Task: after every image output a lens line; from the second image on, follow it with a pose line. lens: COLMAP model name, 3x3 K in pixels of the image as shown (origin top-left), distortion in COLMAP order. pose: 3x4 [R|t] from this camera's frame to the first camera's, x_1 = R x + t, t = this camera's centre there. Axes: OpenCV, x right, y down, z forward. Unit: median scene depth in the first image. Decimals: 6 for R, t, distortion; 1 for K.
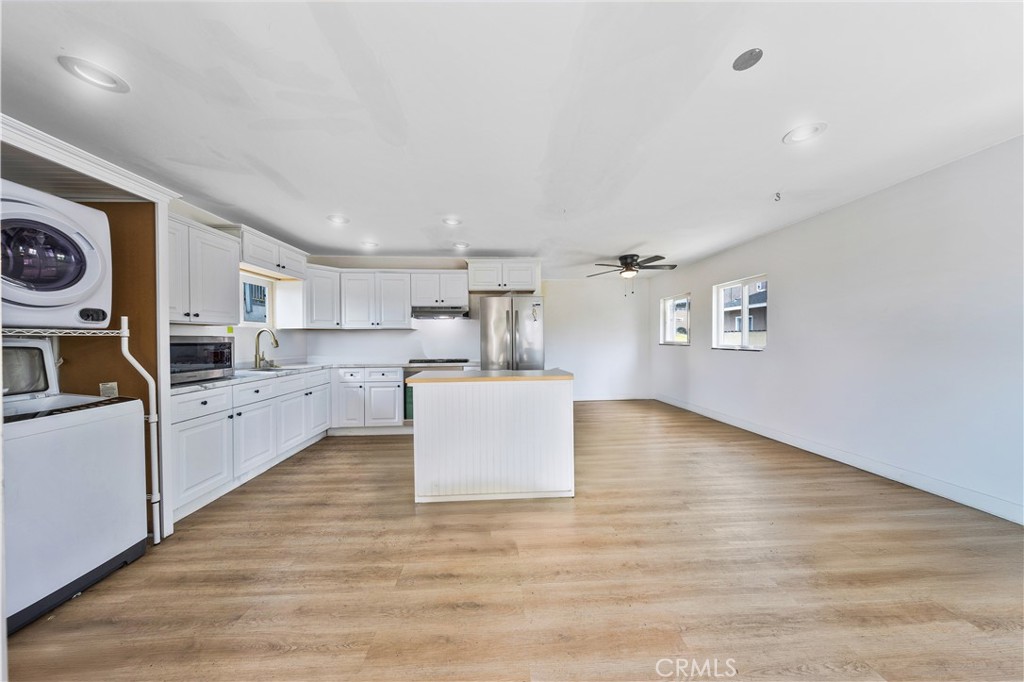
lens RADIAL K [[303.3, 0, 512.0], [0, 303.3, 341.0], [0, 0, 1]] dist [-0.001998, -0.000172]
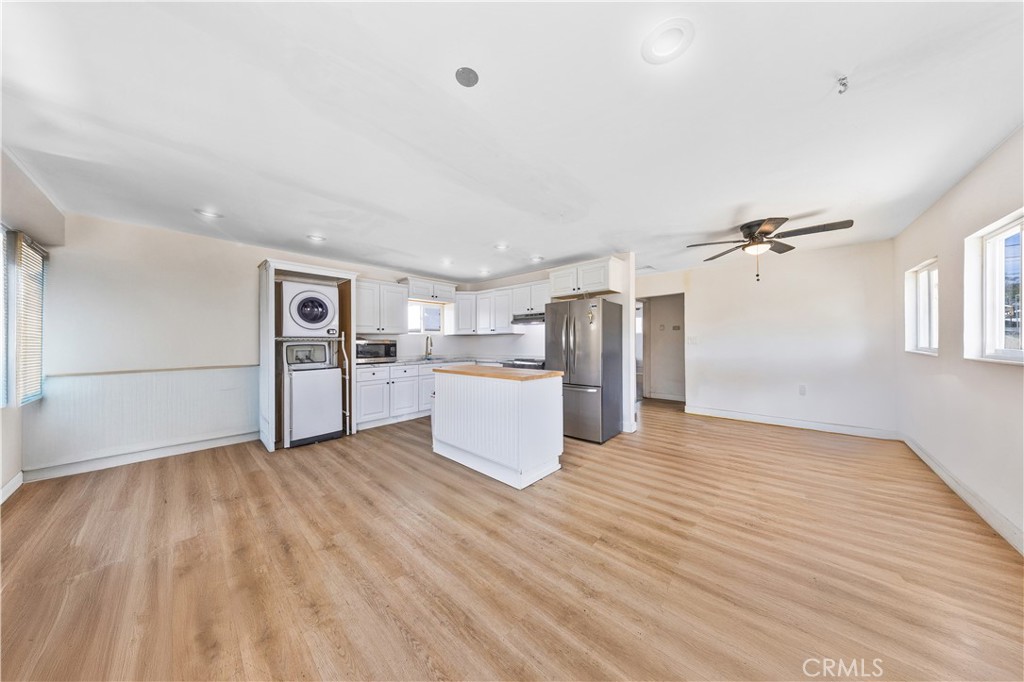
lens RADIAL K [[303.3, 0, 512.0], [0, 303.3, 341.0], [0, 0, 1]] dist [-0.001998, -0.000172]
pose [[0.707123, 0.001434, -0.707089, 0.849039], [-0.006298, 0.999971, -0.004270, -0.006608], [0.707063, 0.007473, 0.707111, 0.195925]]
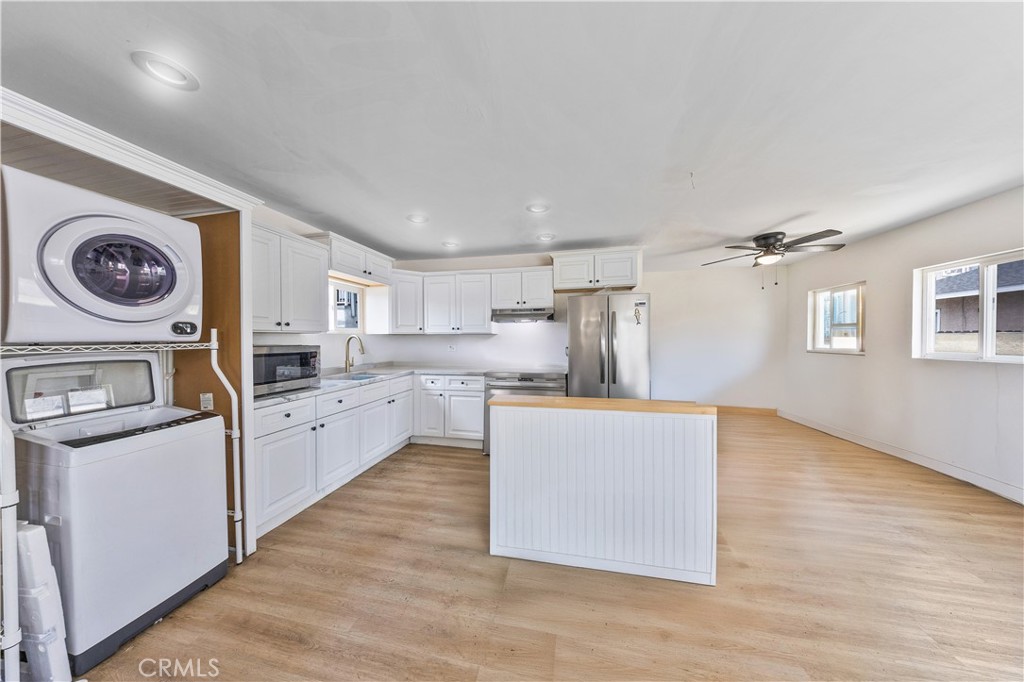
lens RADIAL K [[303.3, 0, 512.0], [0, 303.3, 341.0], [0, 0, 1]] dist [-0.001998, -0.000172]
pose [[0.967415, 0.003787, -0.253169, -0.062195], [-0.003294, 0.999992, 0.002370, -0.031994], [0.253176, -0.001459, 0.967419, 0.199580]]
